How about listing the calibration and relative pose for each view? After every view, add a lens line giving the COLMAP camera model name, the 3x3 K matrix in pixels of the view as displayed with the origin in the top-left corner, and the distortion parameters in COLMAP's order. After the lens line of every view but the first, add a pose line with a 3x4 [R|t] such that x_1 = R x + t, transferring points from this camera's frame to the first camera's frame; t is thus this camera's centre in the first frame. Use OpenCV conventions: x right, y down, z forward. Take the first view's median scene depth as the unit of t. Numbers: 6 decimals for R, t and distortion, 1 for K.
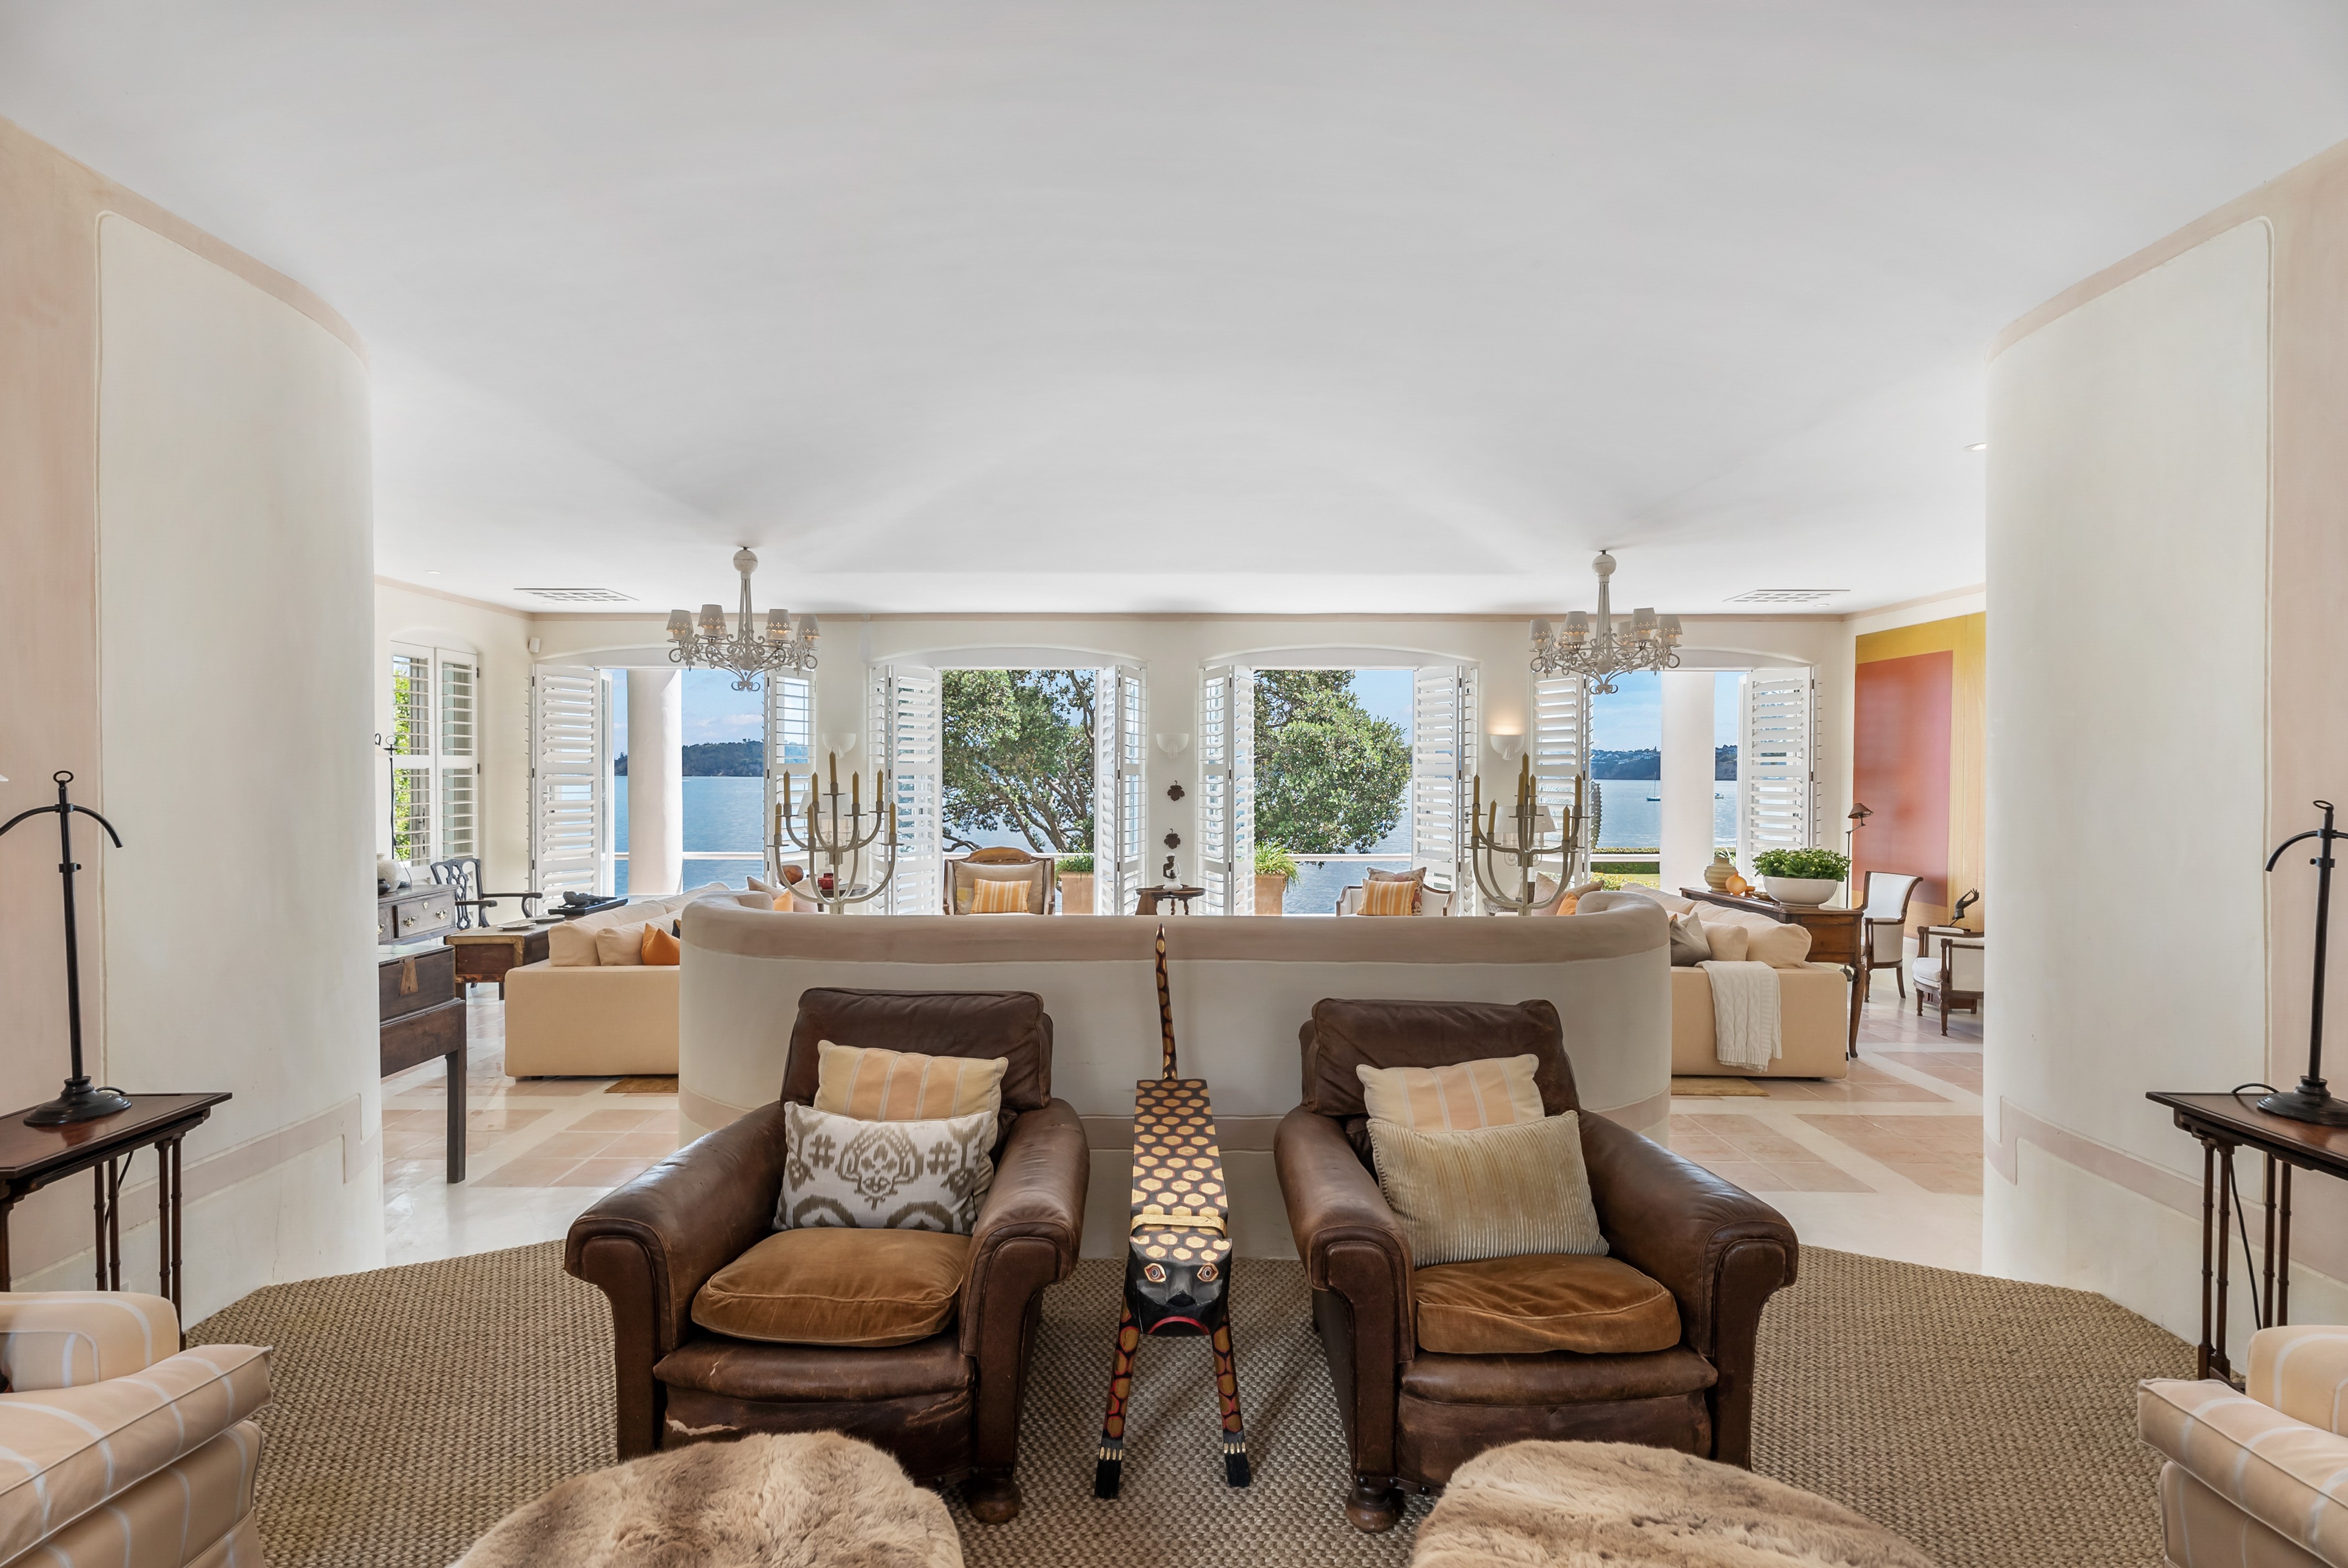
lens RADIAL K [[1080.5, 0, 1174.0], [0, 1080.5, 784.0], [0, 0, 1]] dist [0.000111, -0.000013]
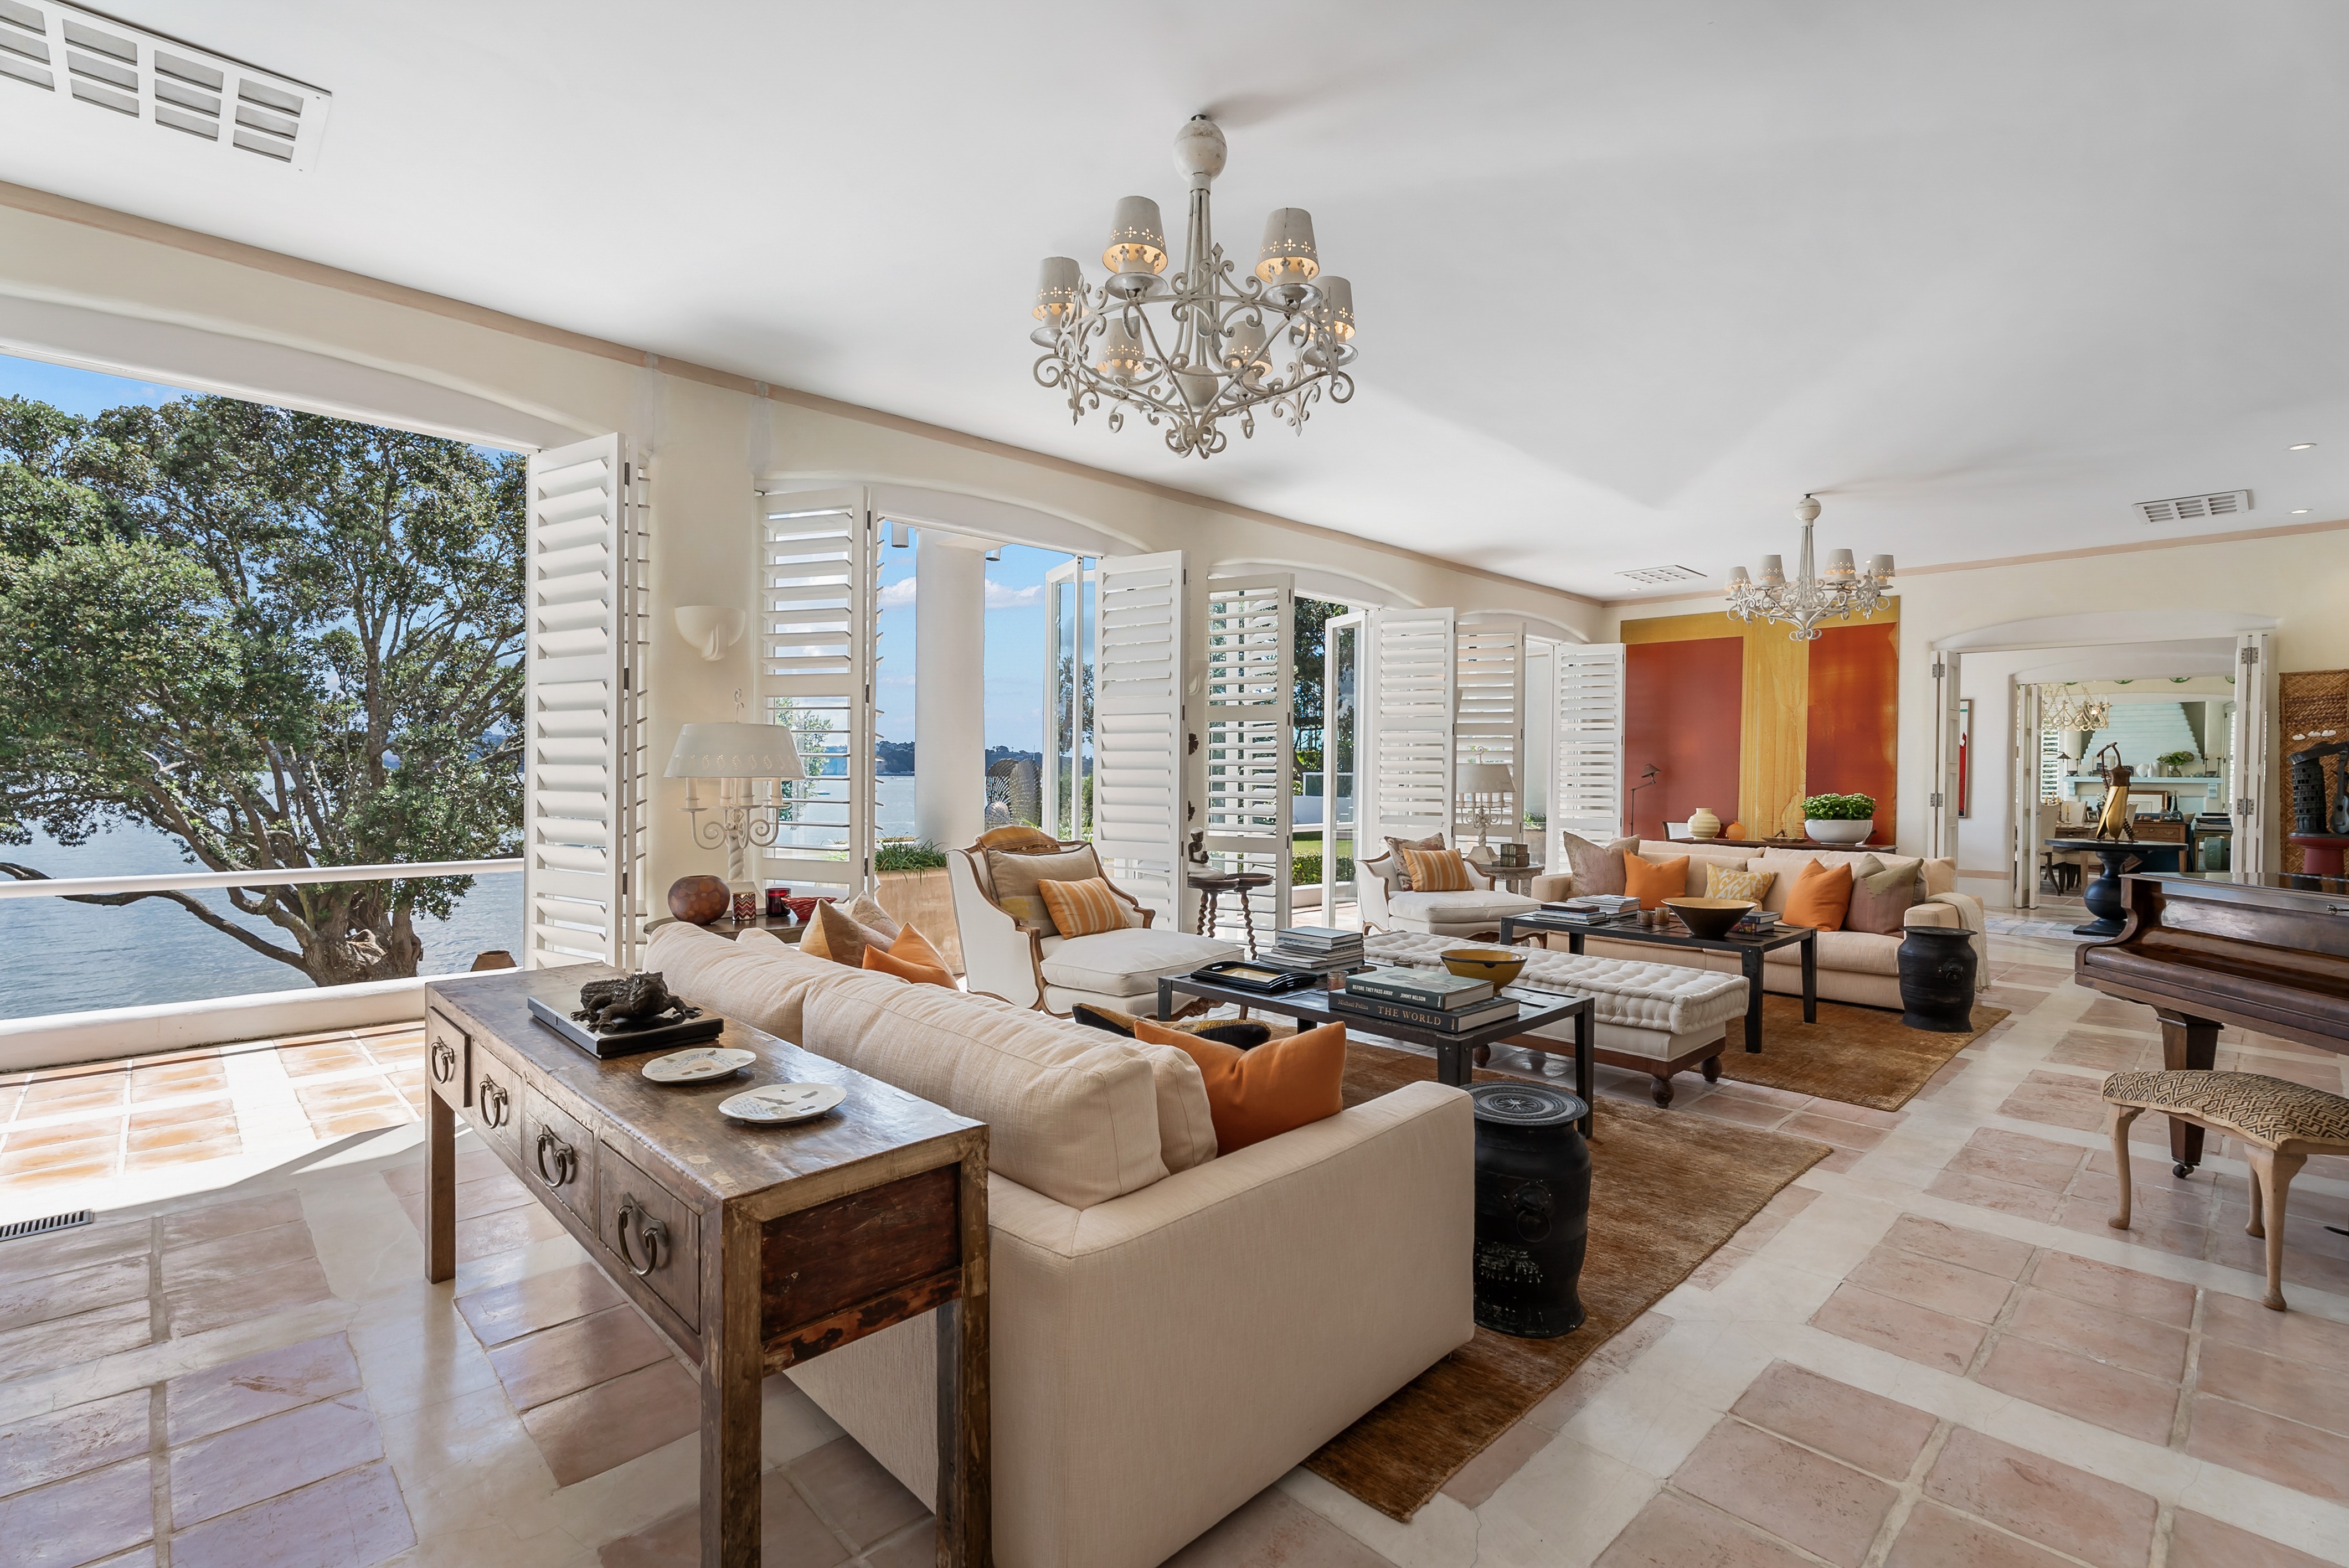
lens RADIAL K [[1080.9, 0, 1174.5], [0, 1080.9, 784.0], [0, 0, 1]] dist [0.000111, -0.000013]
pose [[0.727724, -0.005641, 0.685847, -0.445352], [0.000630, 0.999971, 0.007556, 0.018814], [-0.685870, -0.005067, 0.727707, 0.516455]]
